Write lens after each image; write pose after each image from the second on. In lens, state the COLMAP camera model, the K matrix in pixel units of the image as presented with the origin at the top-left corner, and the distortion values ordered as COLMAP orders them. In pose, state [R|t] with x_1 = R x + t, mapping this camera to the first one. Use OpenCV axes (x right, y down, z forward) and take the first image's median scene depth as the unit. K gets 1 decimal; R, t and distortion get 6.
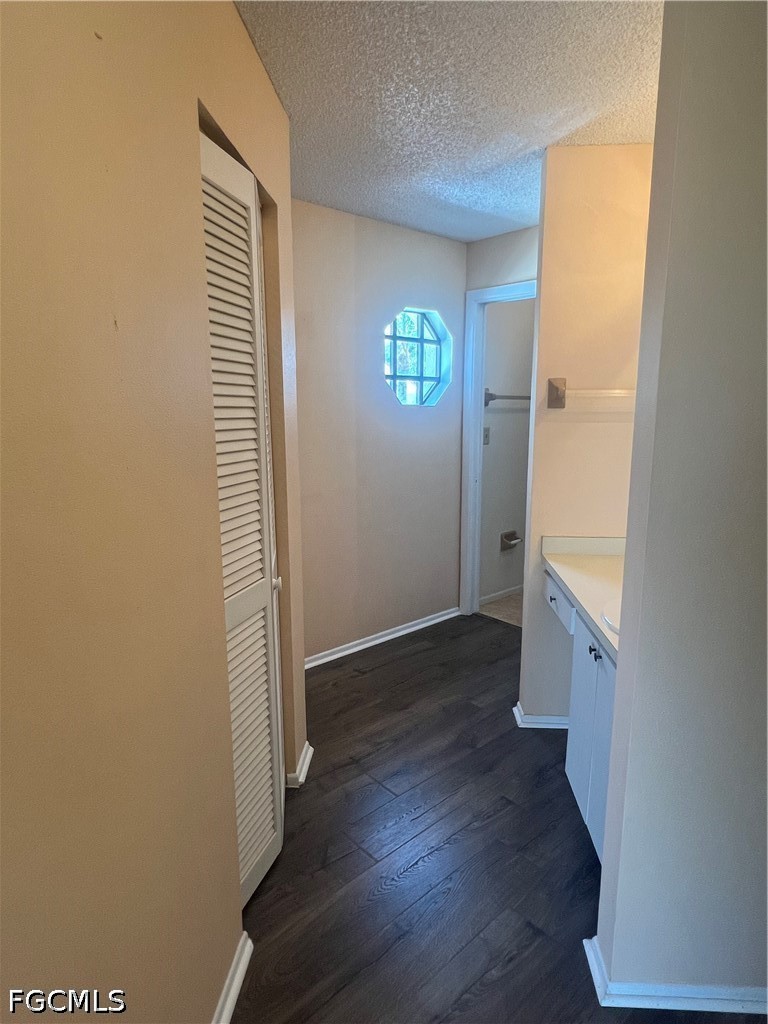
lens RADIAL K [[581.7, 0, 384.0], [0, 581.7, 512.0], [0, 0, 1]] dist [0.002244, 0.000033]
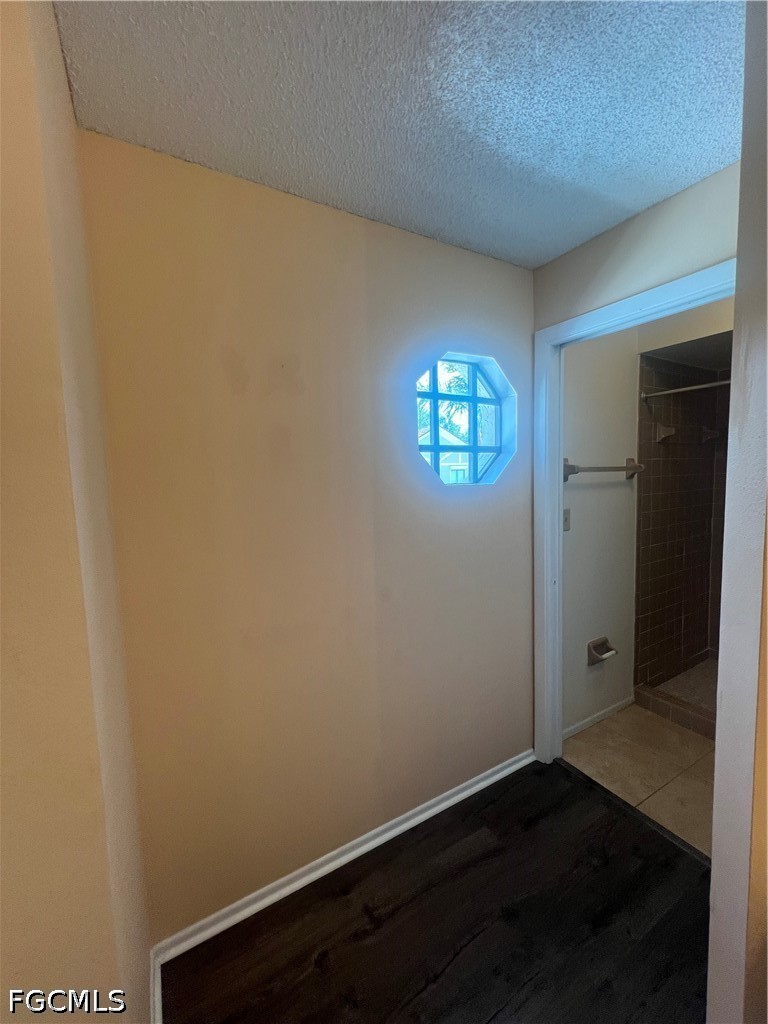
lens RADIAL K [[405.0, 0, 384.0], [0, 405.0, 512.0], [0, 0, 1]] dist [-0.007711, 0.000111]
pose [[0.978954, -0.011887, -0.203735, 0.053945], [-0.006062, 0.996168, -0.087250, -0.100804], [0.203991, 0.086649, 0.975131, 0.466860]]
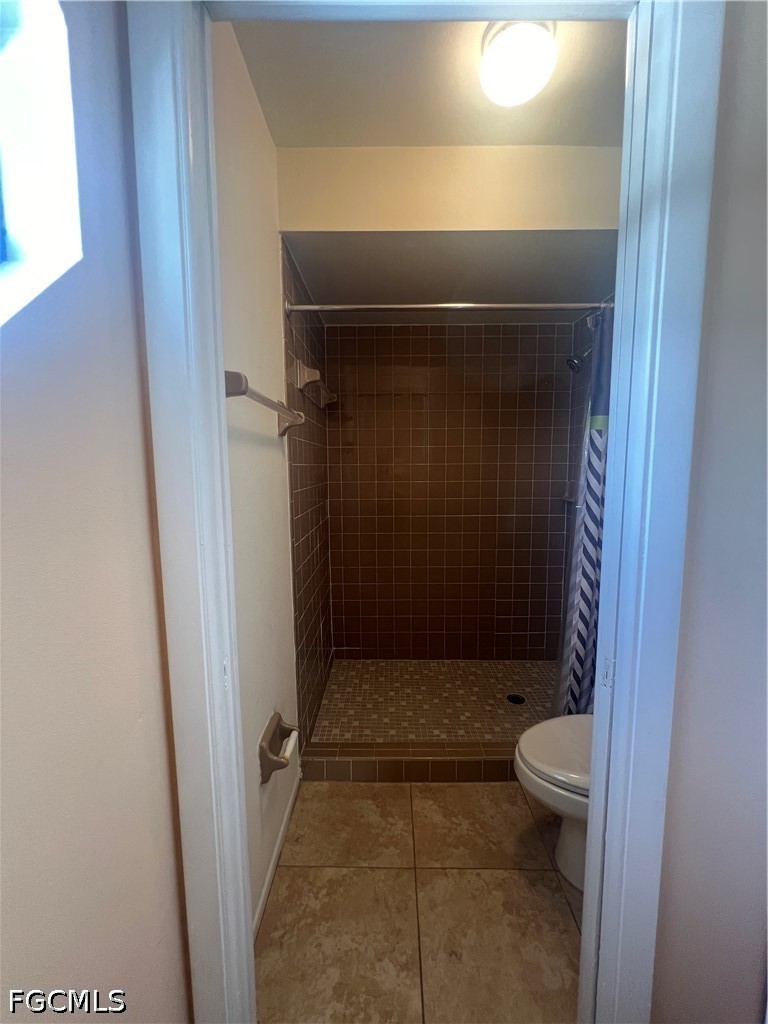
lens RADIAL K [[405.0, 0, 384.0], [0, 405.0, 512.0], [0, 0, 1]] dist [-0.007711, 0.000111]
pose [[0.666707, -0.079392, 0.741079, 0.075783], [0.133857, 0.990898, -0.014268, -0.119219], [-0.733201, 0.108711, 0.671266, 0.842860]]
